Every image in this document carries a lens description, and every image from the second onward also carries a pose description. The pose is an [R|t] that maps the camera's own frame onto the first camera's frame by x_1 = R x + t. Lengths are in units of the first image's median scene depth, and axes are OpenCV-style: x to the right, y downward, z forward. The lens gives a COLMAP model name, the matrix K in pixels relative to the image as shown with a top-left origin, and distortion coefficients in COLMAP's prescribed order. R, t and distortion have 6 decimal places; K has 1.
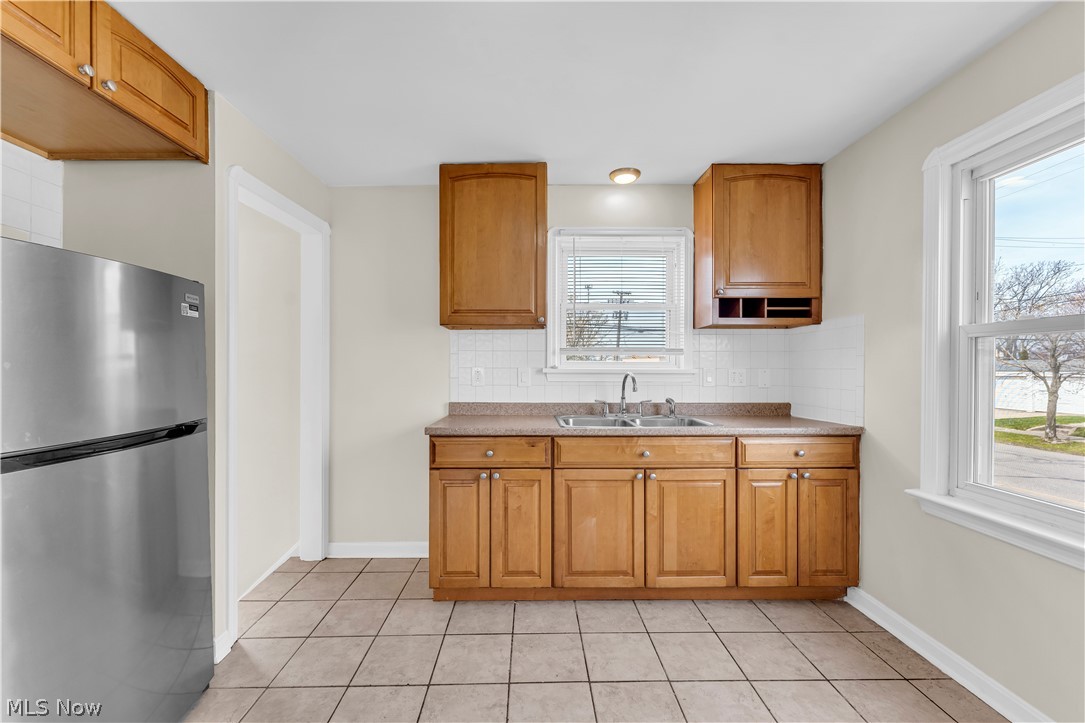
lens RADIAL K [[441.5, 0, 538.9], [0, 441.5, 366.1], [0, 0, 1]] dist [0.001565, 0.000166]
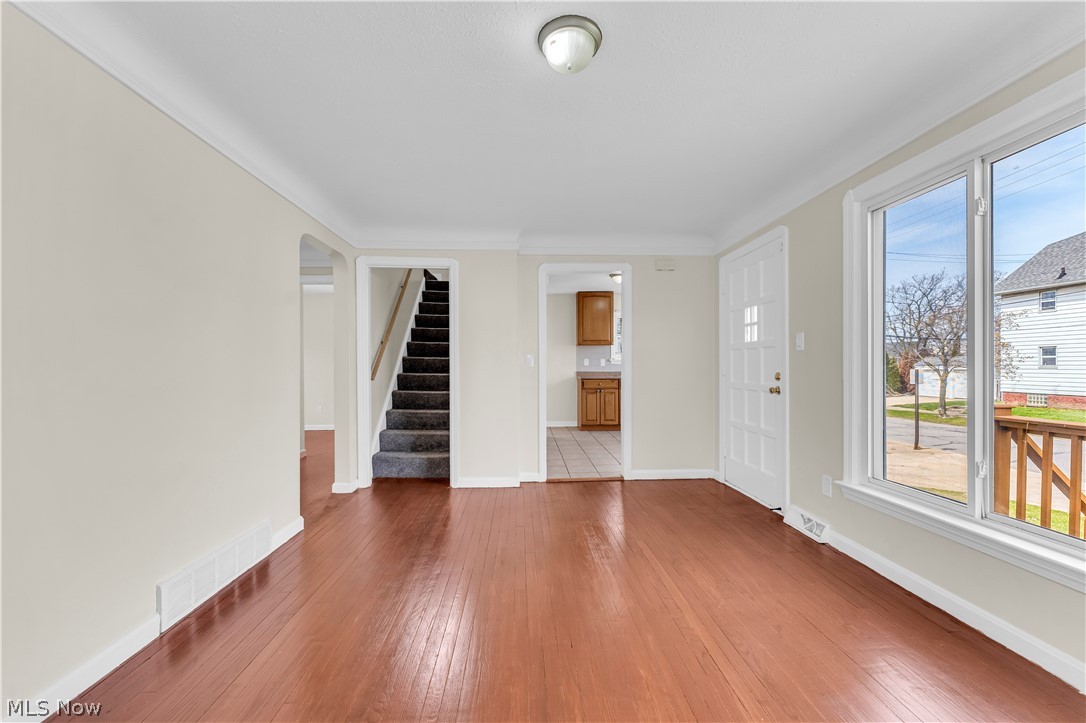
lens RADIAL K [[441.9, 0, 533.0], [0, 441.9, 364.3], [0, 0, 1]] dist [0.001565, 0.000166]
pose [[0.999958, -0.003402, 0.008535, -0.554518], [0.003409, 0.999994, -0.000861, 0.041863], [-0.008532, 0.000890, 0.999963, -2.004616]]
